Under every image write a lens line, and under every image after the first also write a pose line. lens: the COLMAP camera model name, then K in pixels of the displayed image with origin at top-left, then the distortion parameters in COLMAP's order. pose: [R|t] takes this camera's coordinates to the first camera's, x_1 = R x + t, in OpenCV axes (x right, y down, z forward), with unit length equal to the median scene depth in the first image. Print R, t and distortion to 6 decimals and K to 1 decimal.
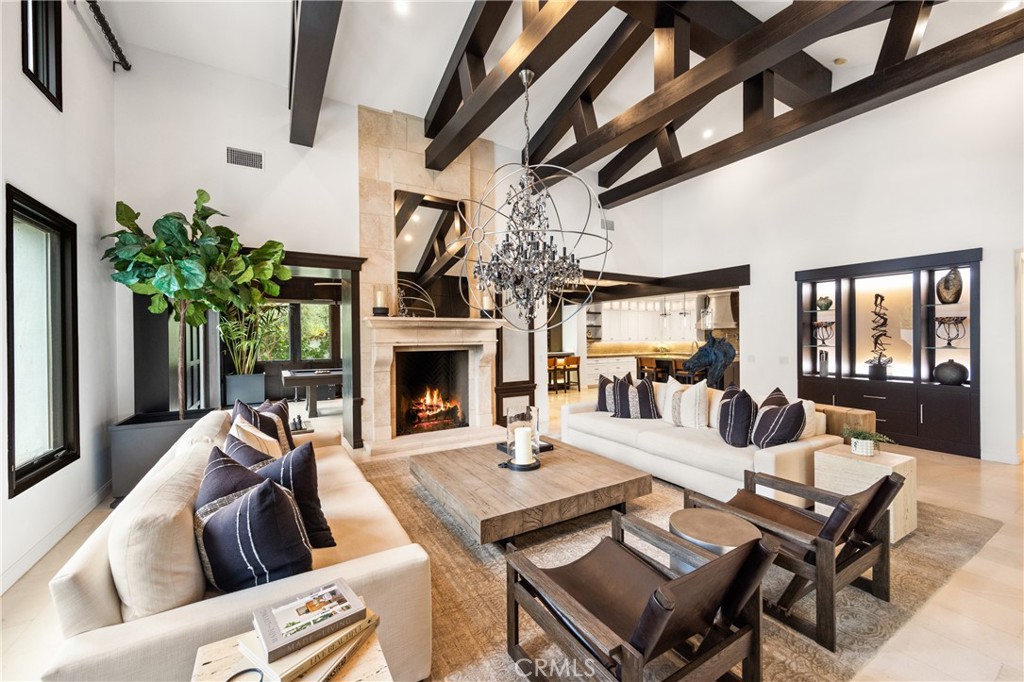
lens RADIAL K [[399.8, 0, 519.7], [0, 399.8, 335.8], [0, 0, 1]] dist [-0.000116, -0.000500]
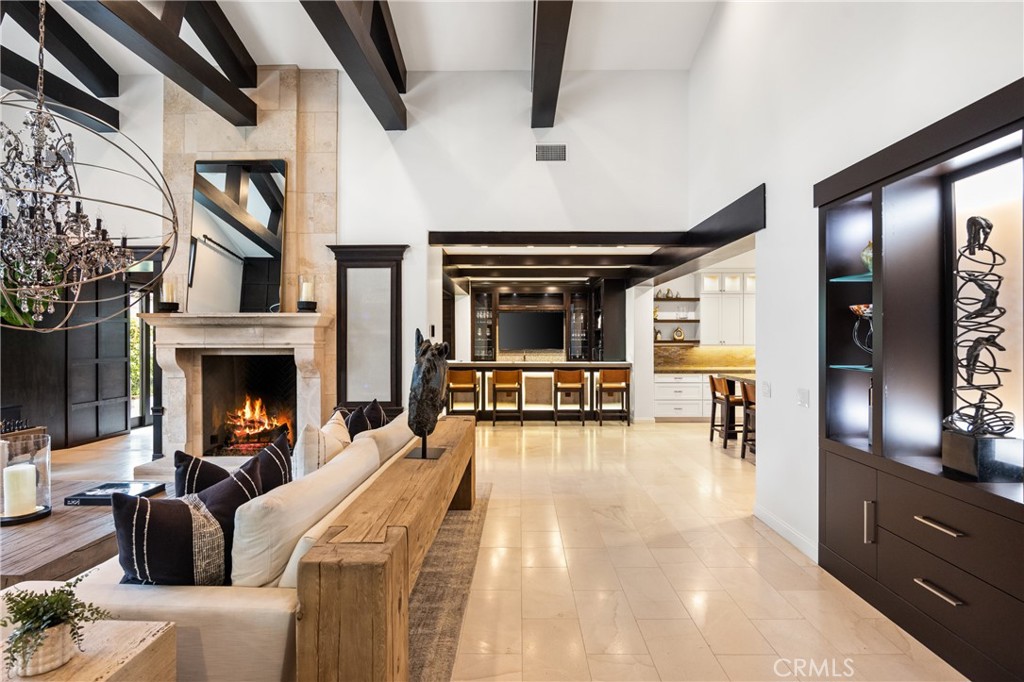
lens RADIAL K [[489.9, 0, 512.0], [0, 489.9, 341.0], [0, 0, 1]] dist [0.000605, -0.000036]
pose [[0.841818, 0.013713, -0.539588, 0.750151], [-0.006064, 0.999854, 0.015949, -0.008334], [0.539728, -0.010154, 0.841778, 0.457016]]
